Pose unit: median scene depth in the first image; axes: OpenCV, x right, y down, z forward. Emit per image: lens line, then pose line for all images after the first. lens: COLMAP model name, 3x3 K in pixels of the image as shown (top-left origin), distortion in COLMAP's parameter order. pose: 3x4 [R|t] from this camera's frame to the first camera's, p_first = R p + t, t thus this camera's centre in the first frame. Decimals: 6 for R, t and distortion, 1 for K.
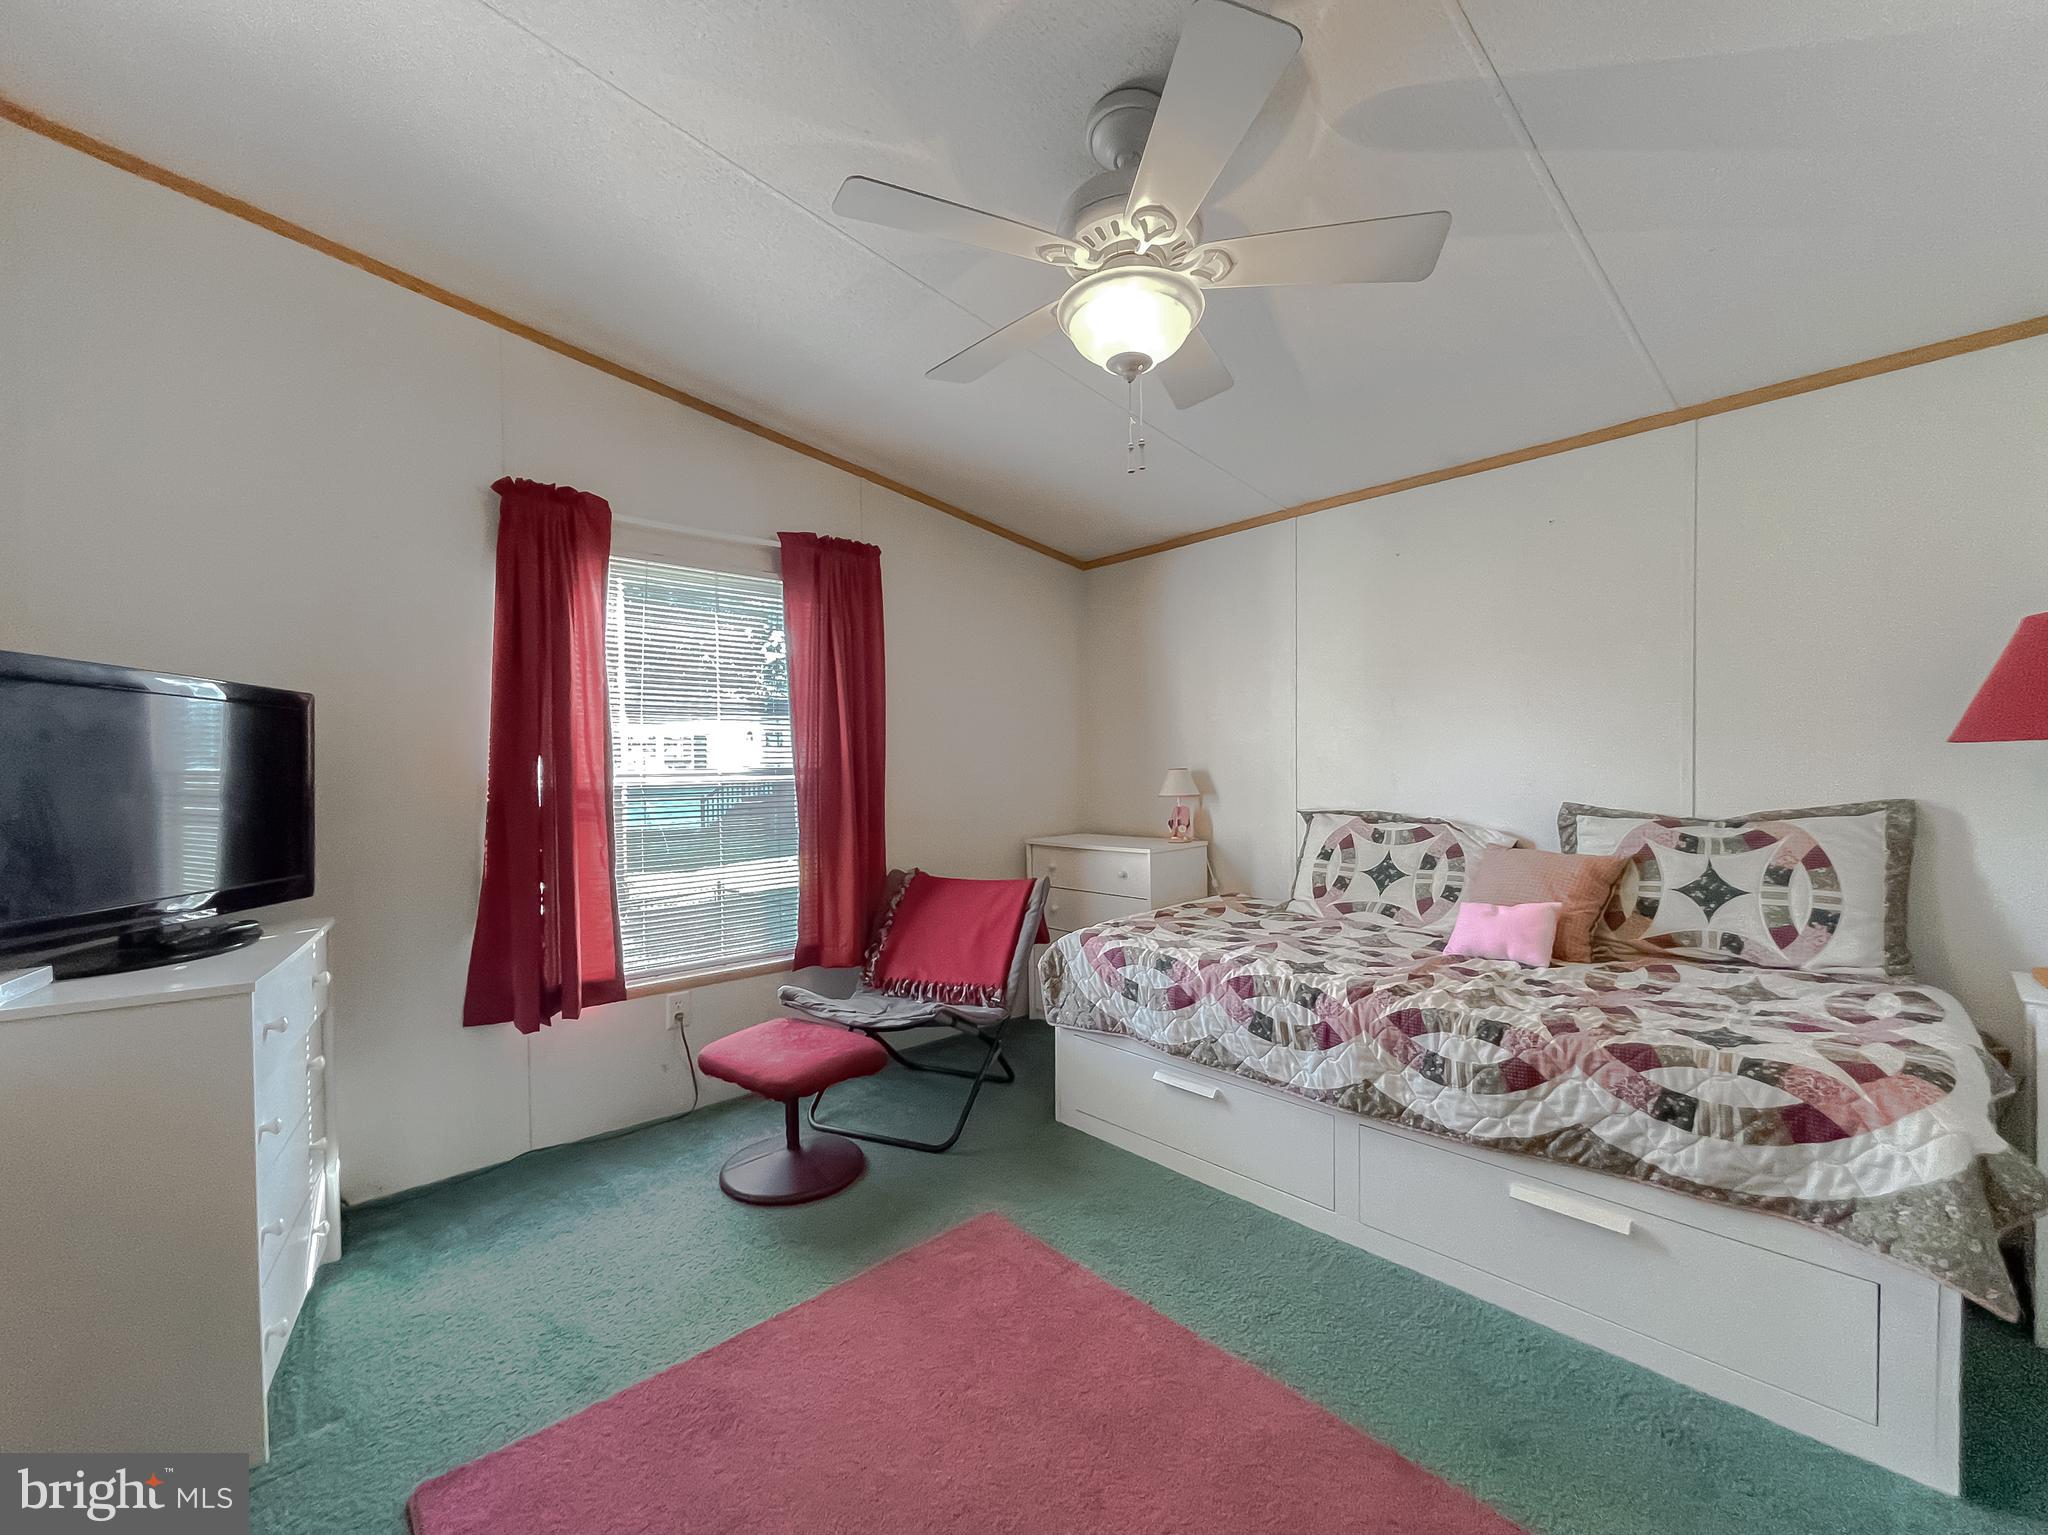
lens RADIAL K [[849.3, 0, 1019.3], [0, 849.3, 773.0], [0, 0, 1]] dist [0.001429, -0.000023]
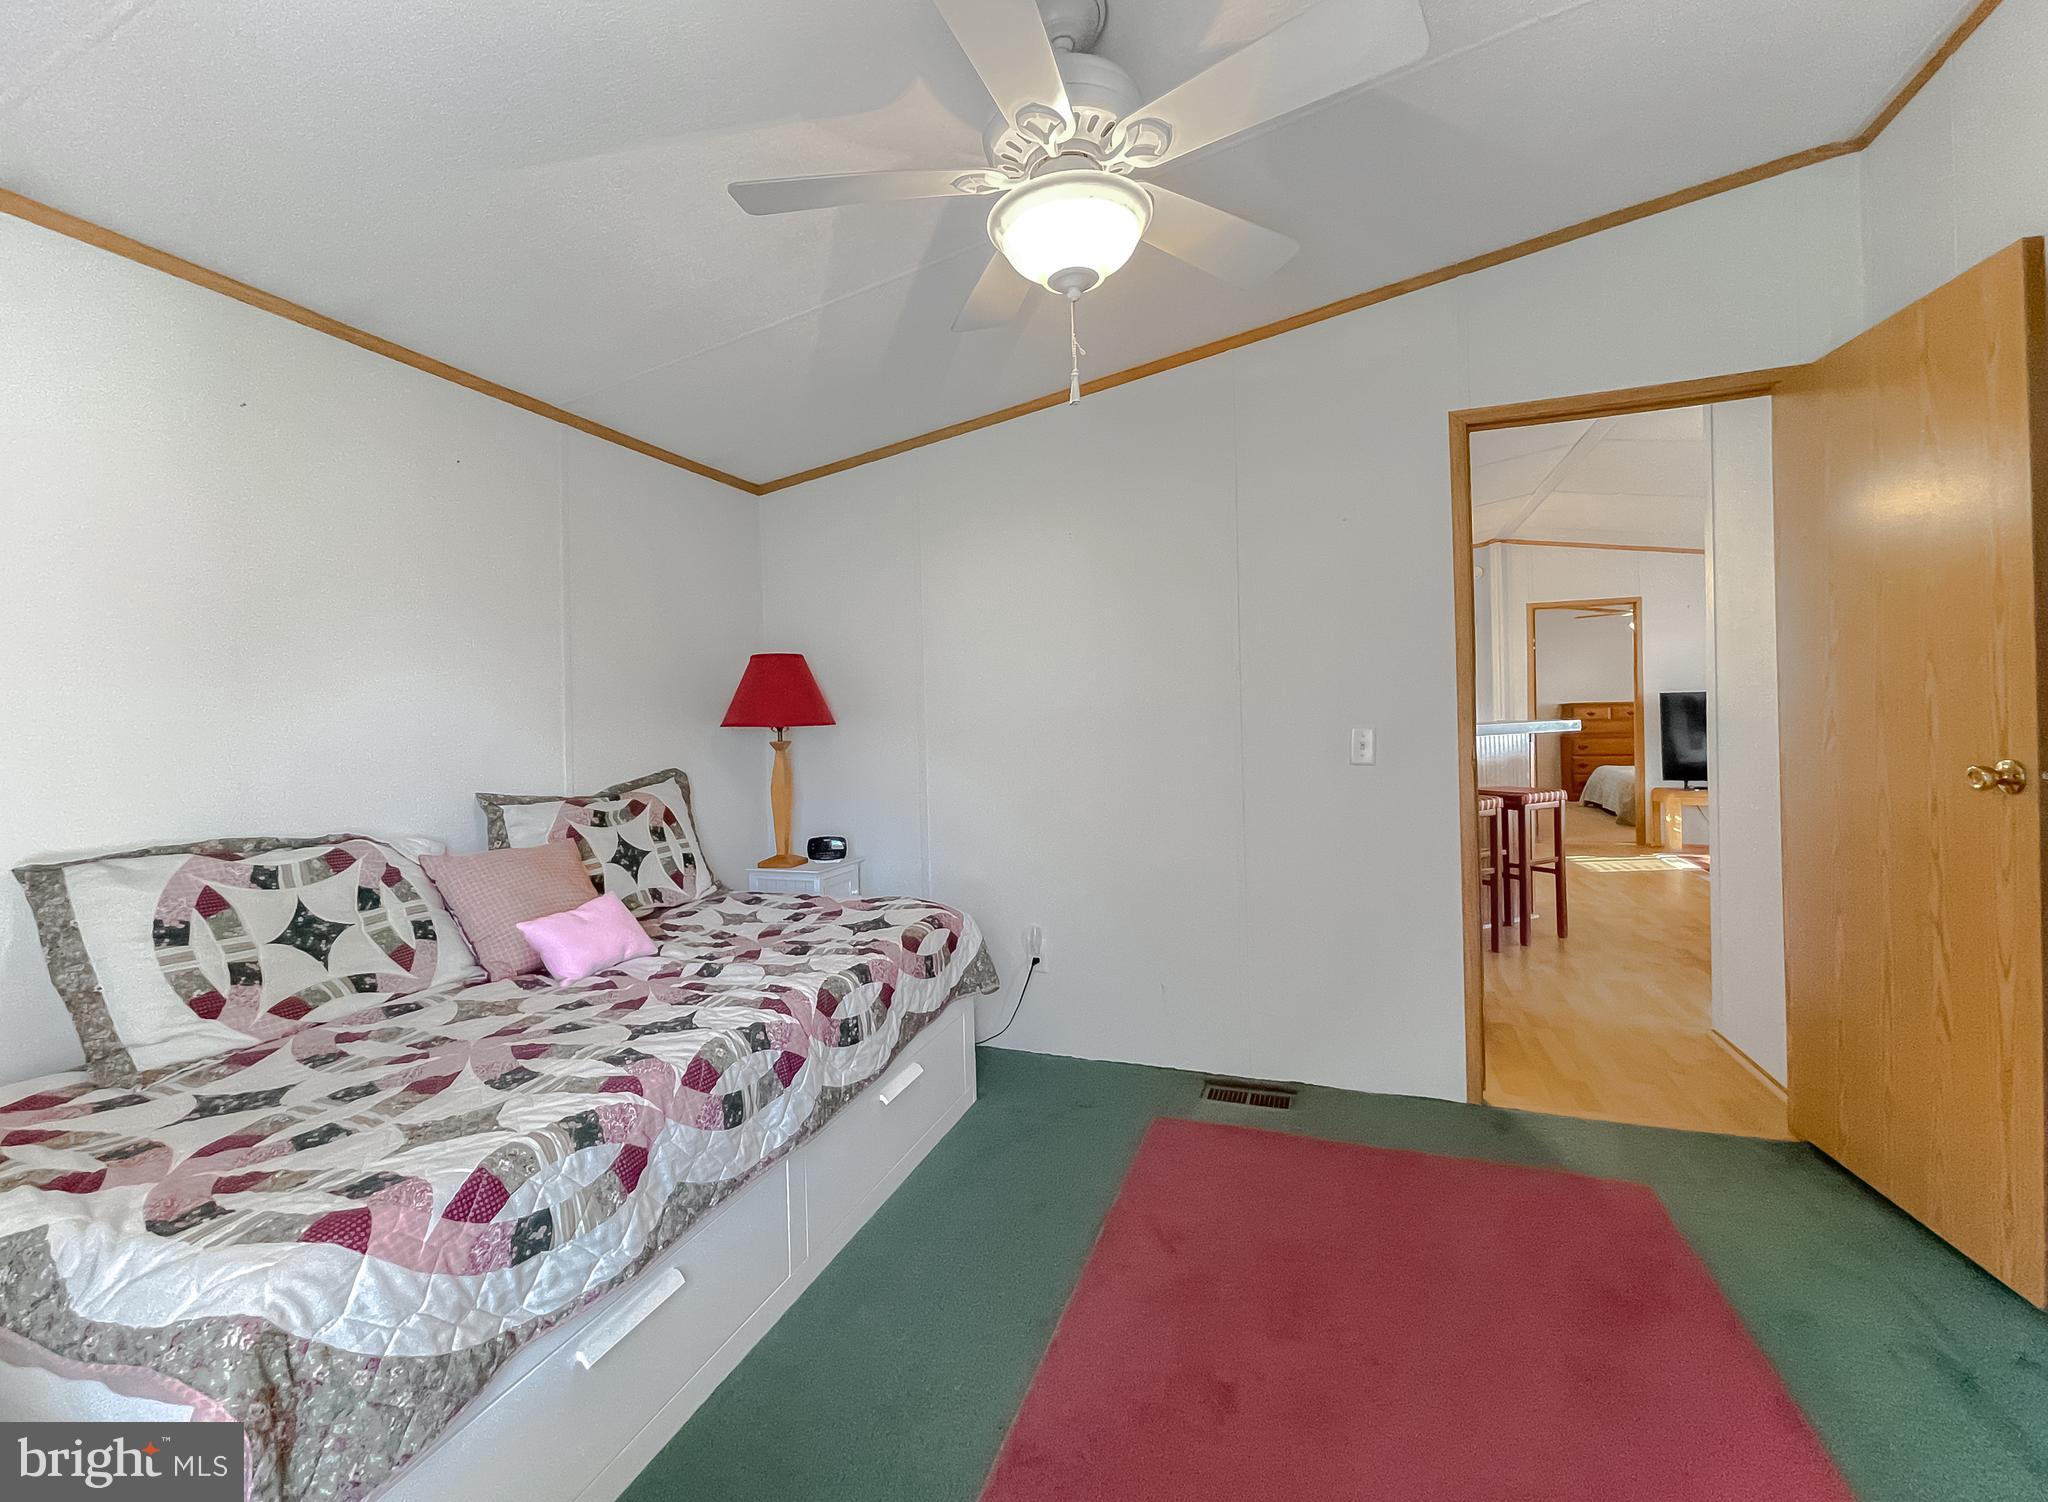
lens RADIAL K [[884.6, 0, 1021.3], [0, 884.6, 722.3], [0, 0, 1]] dist [-0.001038, -0.000153]
pose [[-0.467158, 0.023921, 0.883850, -0.417569], [0.037399, 0.999274, -0.007278, -0.010030], [-0.883382, 0.029655, -0.467714, 0.961871]]
